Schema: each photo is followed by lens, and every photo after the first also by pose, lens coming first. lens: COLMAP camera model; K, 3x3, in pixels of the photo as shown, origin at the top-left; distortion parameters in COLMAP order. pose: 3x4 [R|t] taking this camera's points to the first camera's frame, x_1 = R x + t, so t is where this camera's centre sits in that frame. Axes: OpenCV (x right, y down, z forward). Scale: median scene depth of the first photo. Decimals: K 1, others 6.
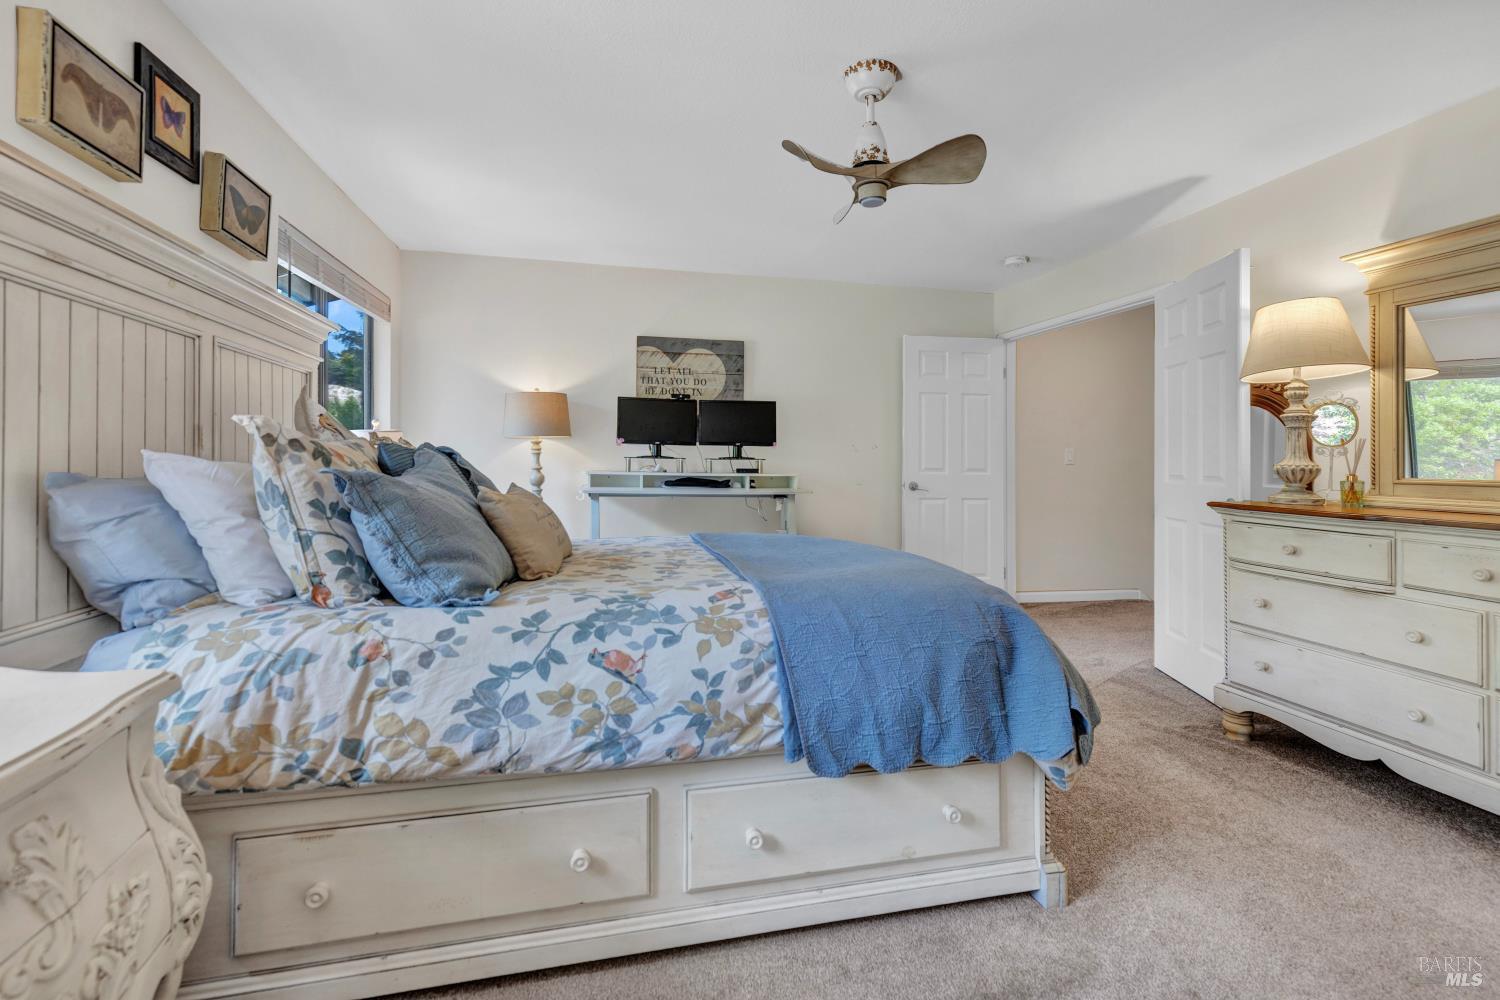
lens RADIAL K [[705.3, 0, 750.4], [0, 705.3, 455.5], [0, 0, 1]] dist [0.005872, 0.000306]
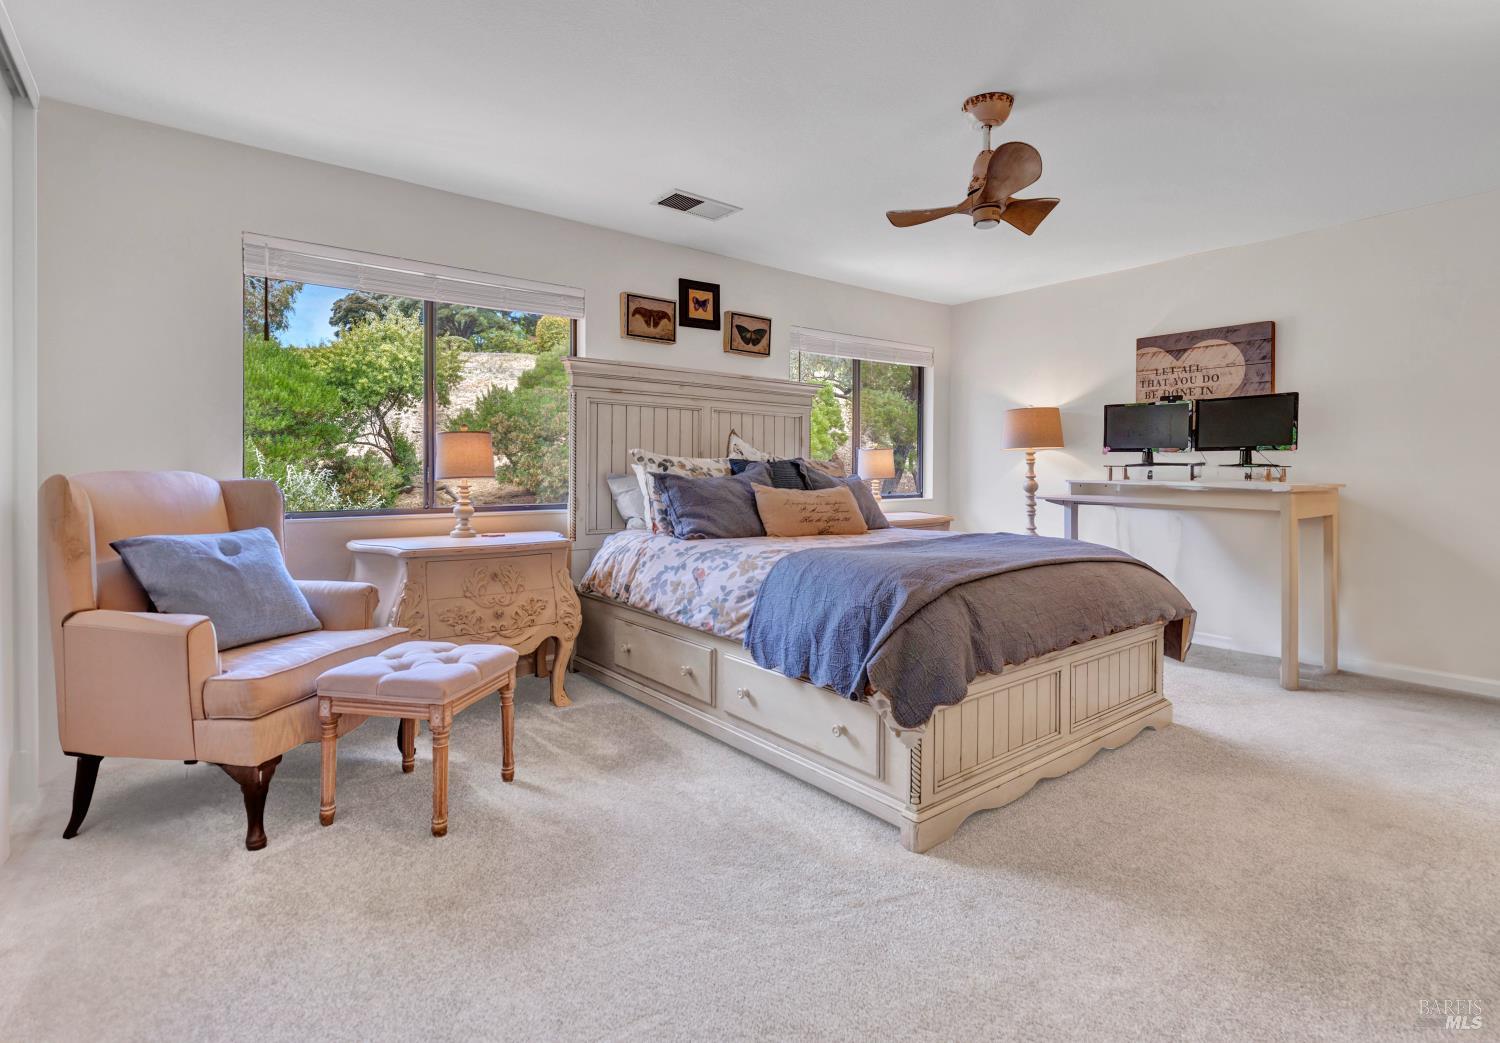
lens RADIAL K [[745.0, 0, 747.4], [0, 745.0, 479.6], [0, 0, 1]] dist [0.012320, 0.000113]
pose [[0.407547, 0.004564, -0.913173, 1.308507], [0.007677, 0.999935, 0.008424, 0.020721], [0.913152, -0.010443, 0.407486, 0.244168]]
